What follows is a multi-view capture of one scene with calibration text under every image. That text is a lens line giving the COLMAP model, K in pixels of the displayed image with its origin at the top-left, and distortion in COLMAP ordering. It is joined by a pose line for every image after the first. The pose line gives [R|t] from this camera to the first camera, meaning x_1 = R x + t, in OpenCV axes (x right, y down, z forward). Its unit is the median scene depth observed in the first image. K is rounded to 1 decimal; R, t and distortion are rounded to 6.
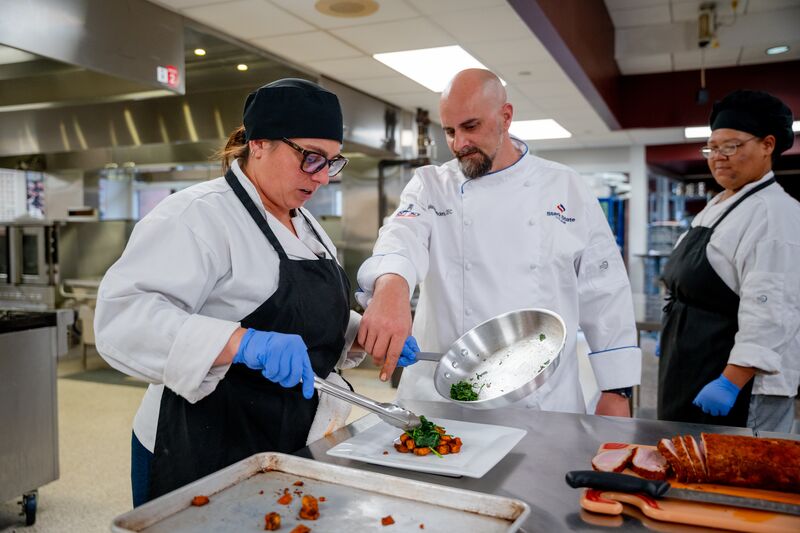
lens RADIAL K [[649.1, 0, 400.0], [0, 649.1, 266.5], [0, 0, 1]] dist [0.002878, 0.004282]
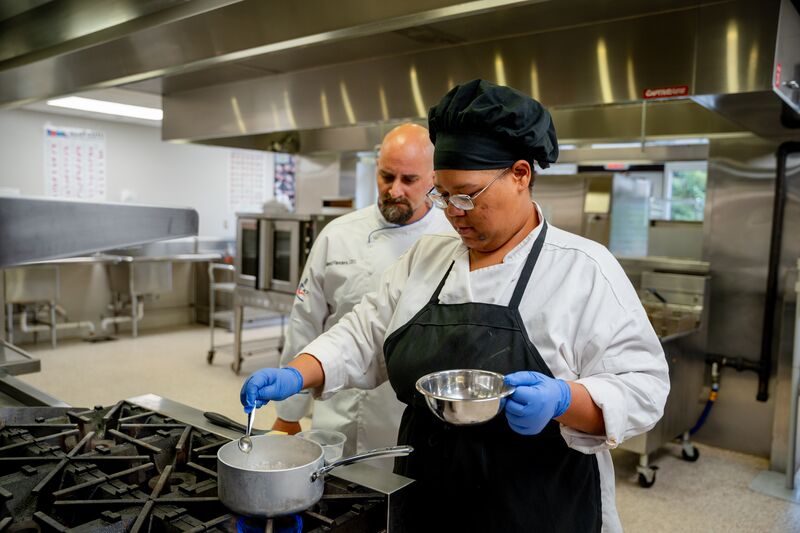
lens RADIAL K [[649.1, 0, 400.0], [0, 649.1, 266.5], [0, 0, 1]] dist [0.002878, 0.004282]
pose [[0.949350, 0.054742, -0.309415, -0.158452], [-0.047157, 0.998377, 0.031946, -0.032717], [0.310662, -0.015736, 0.950390, 0.246915]]
